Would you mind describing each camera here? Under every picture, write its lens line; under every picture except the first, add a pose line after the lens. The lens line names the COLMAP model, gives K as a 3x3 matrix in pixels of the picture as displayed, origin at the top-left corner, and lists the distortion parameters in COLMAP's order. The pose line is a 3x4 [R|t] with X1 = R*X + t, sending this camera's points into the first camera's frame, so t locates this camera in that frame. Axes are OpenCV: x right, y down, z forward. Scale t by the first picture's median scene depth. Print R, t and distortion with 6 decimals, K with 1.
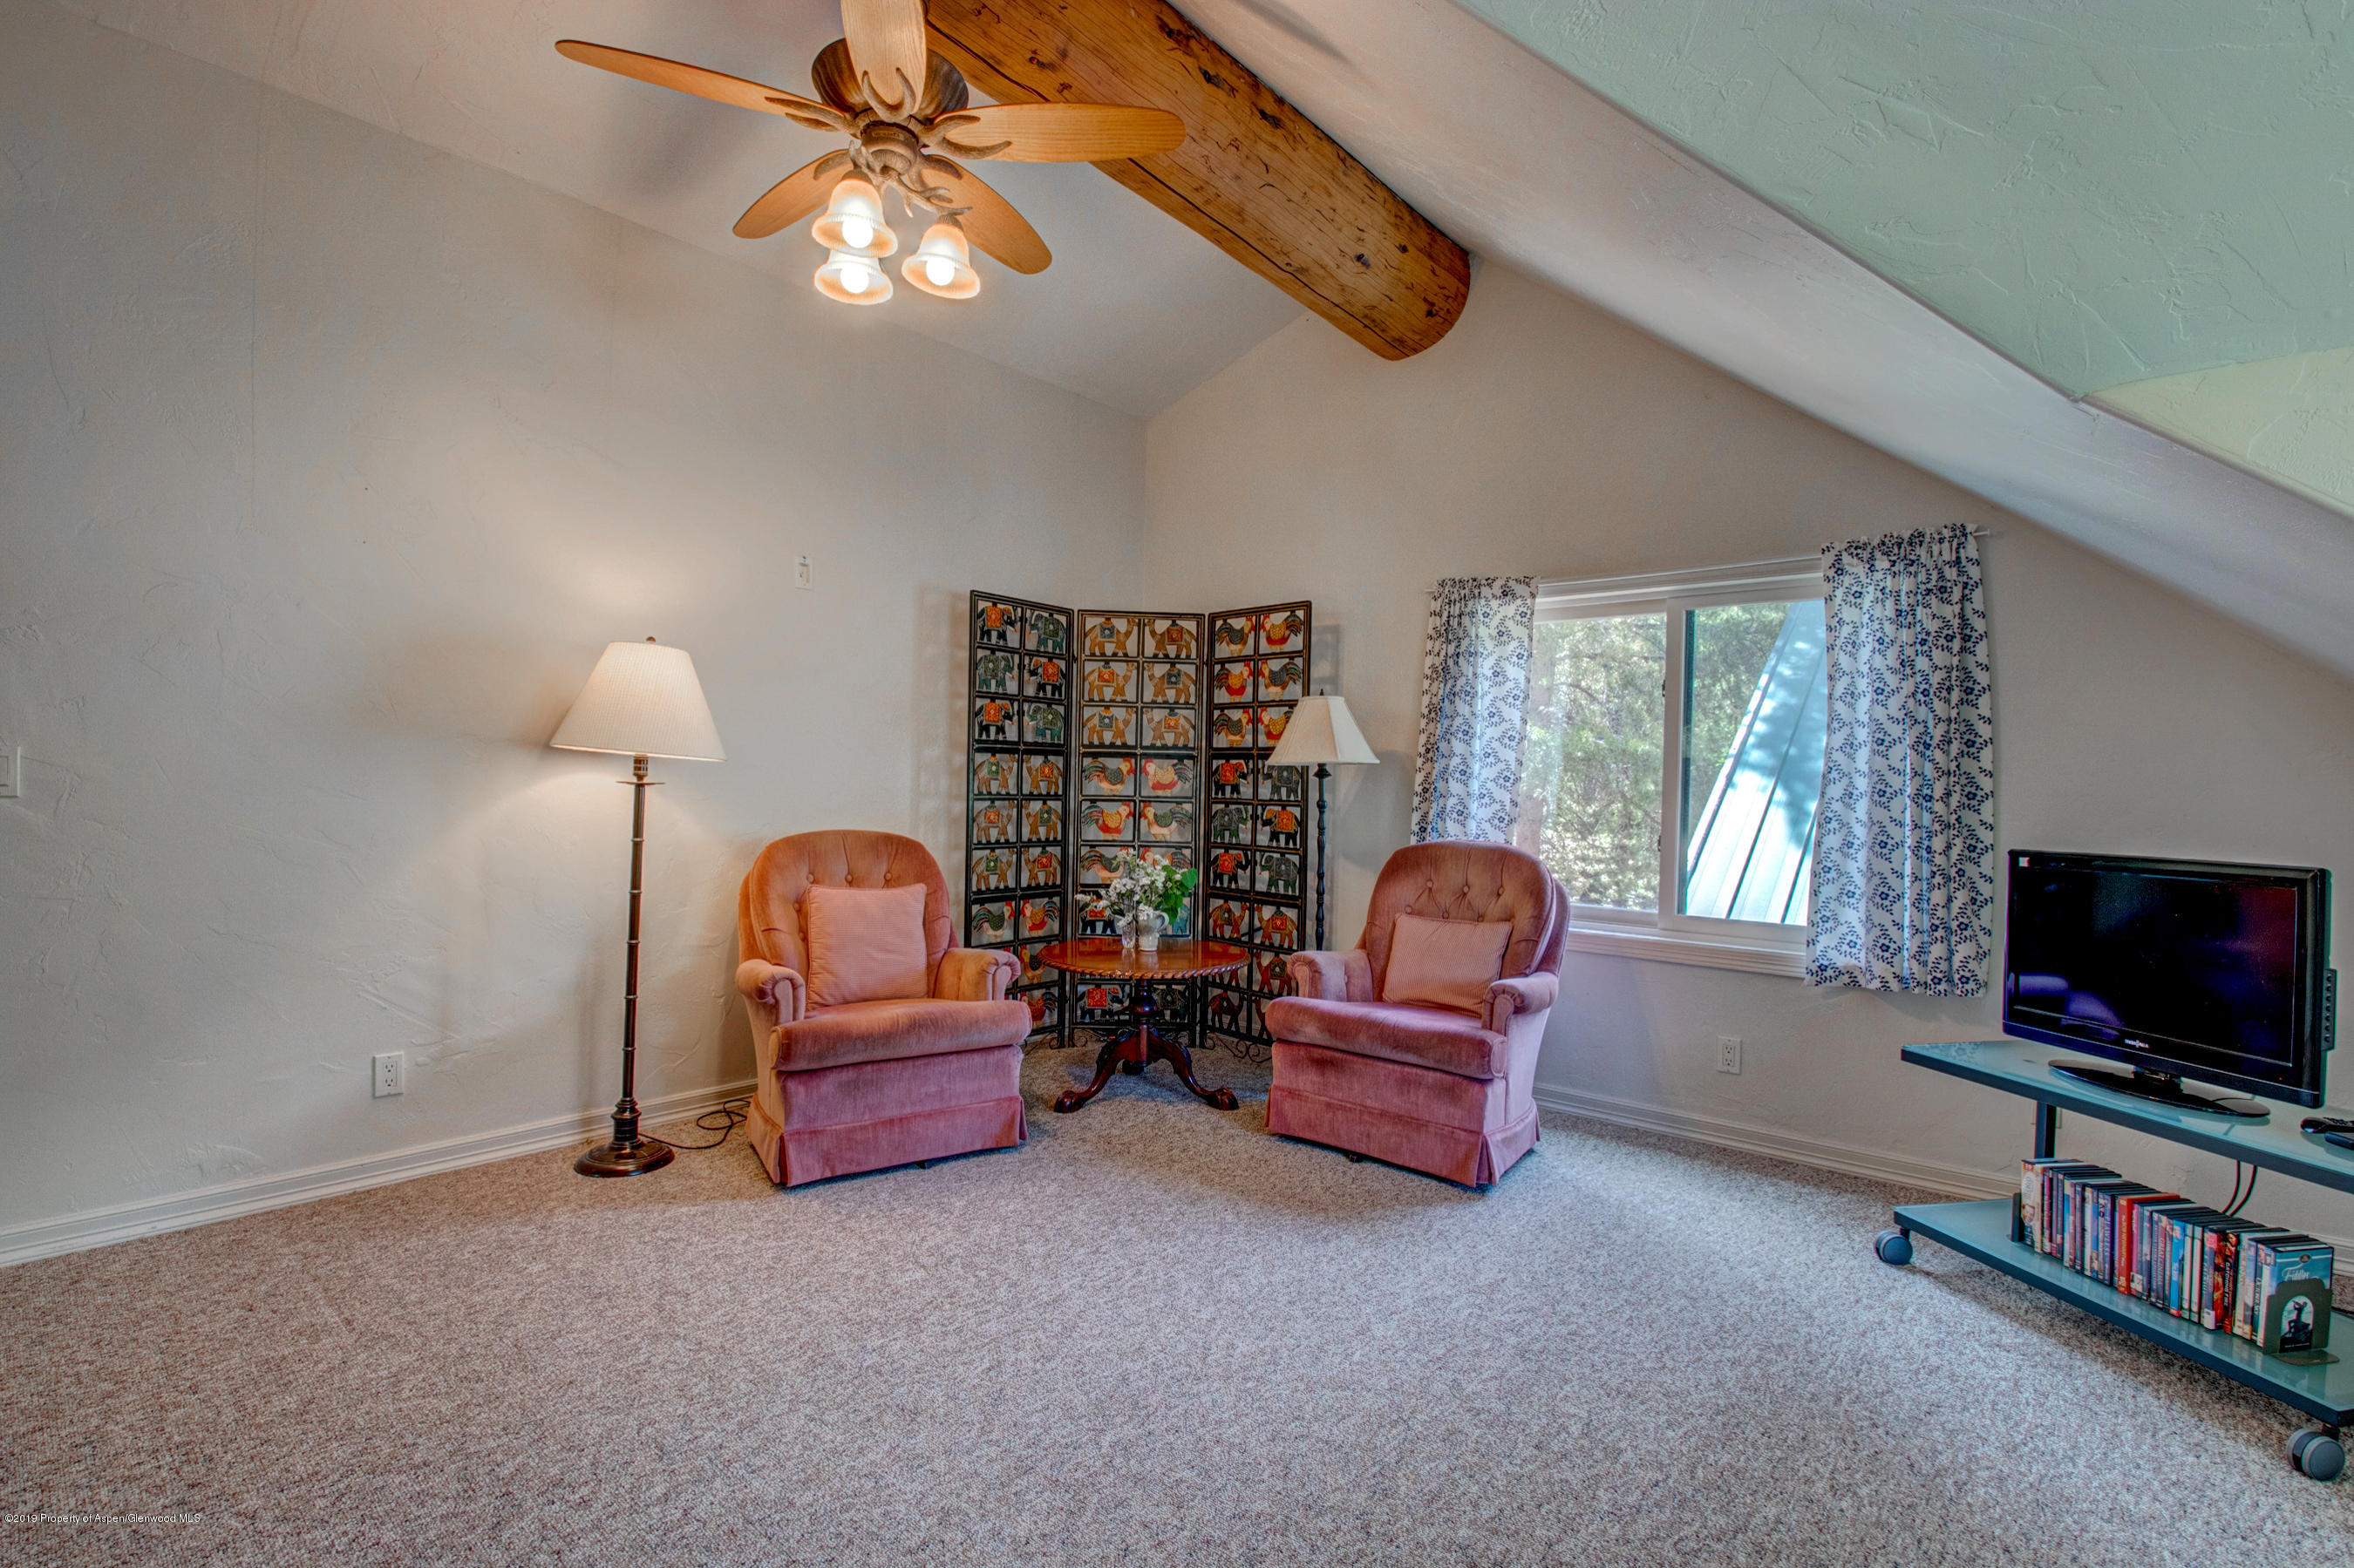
lens RADIAL K [[1105.1, 0, 1159.6], [0, 1105.1, 785.1], [0, 0, 1]] dist [0.004180, -0.019995]
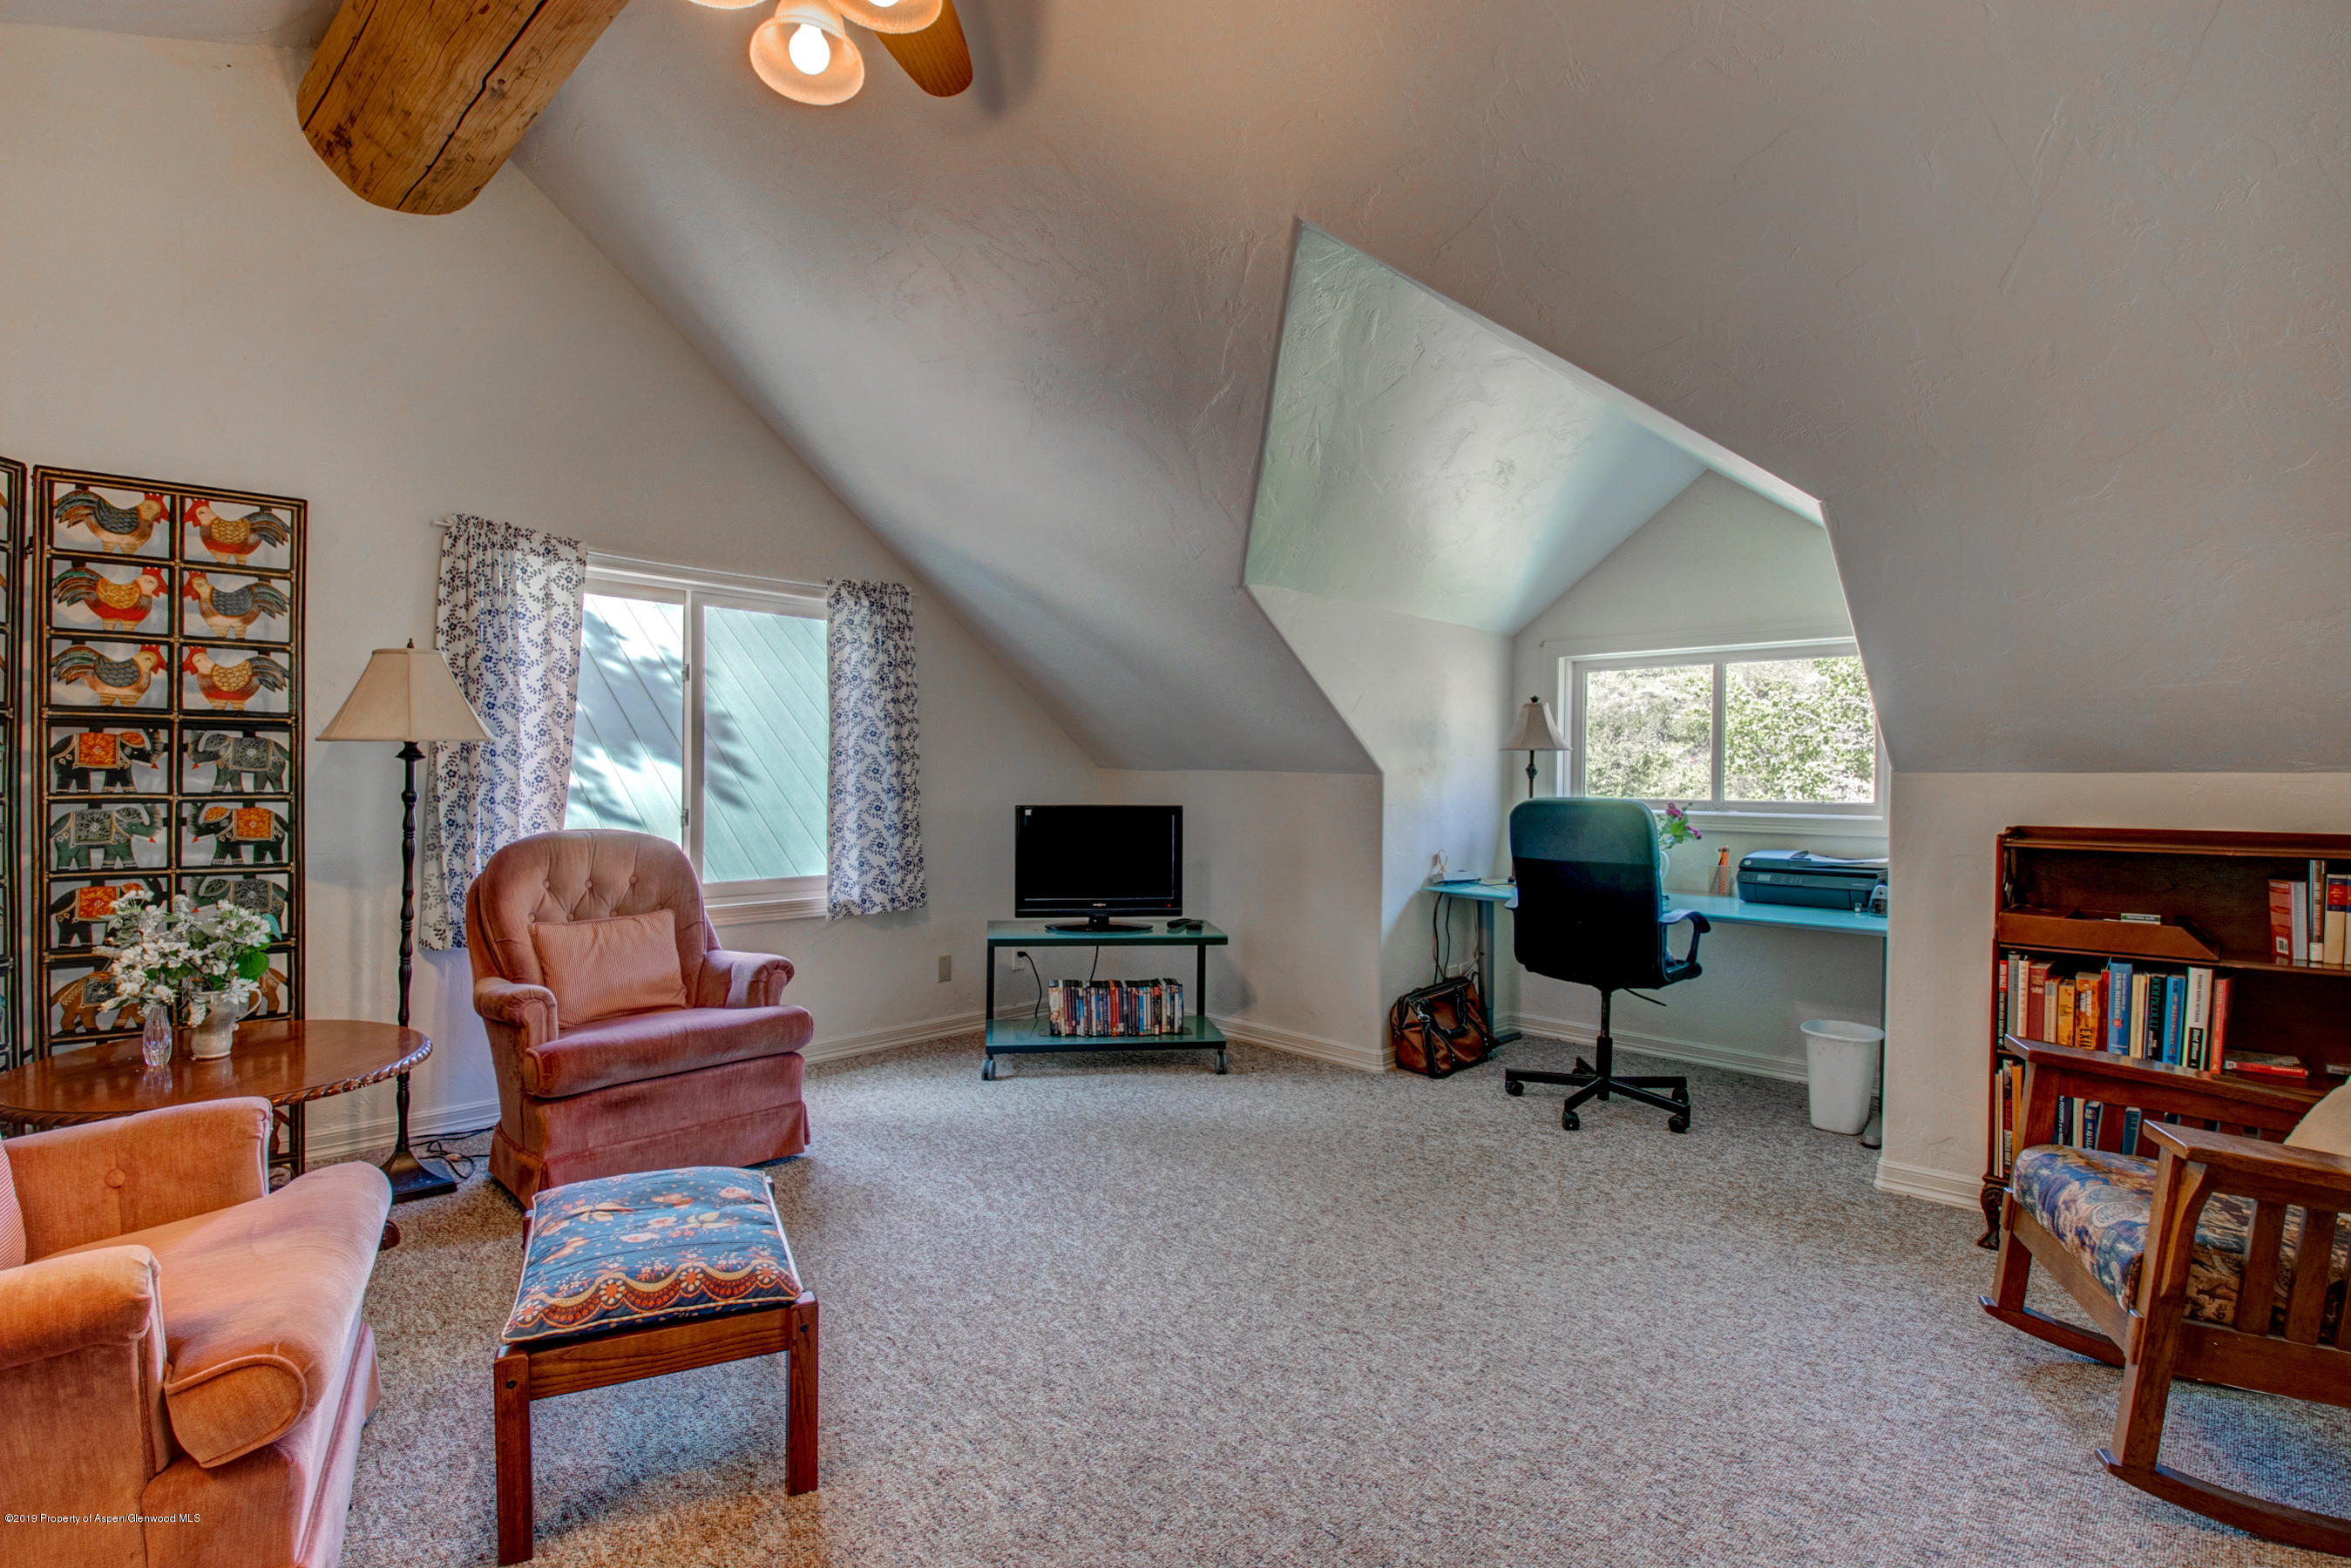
lens RADIAL K [[1103.7, 0, 1158.2], [0, 1103.7, 785.1], [0, 0, 1]] dist [0.004180, -0.019995]
pose [[0.037949, -0.030188, 0.998824, -0.525578], [-0.005560, 0.999522, 0.030420, -0.014089], [-0.999264, -0.006708, 0.037763, 0.443978]]
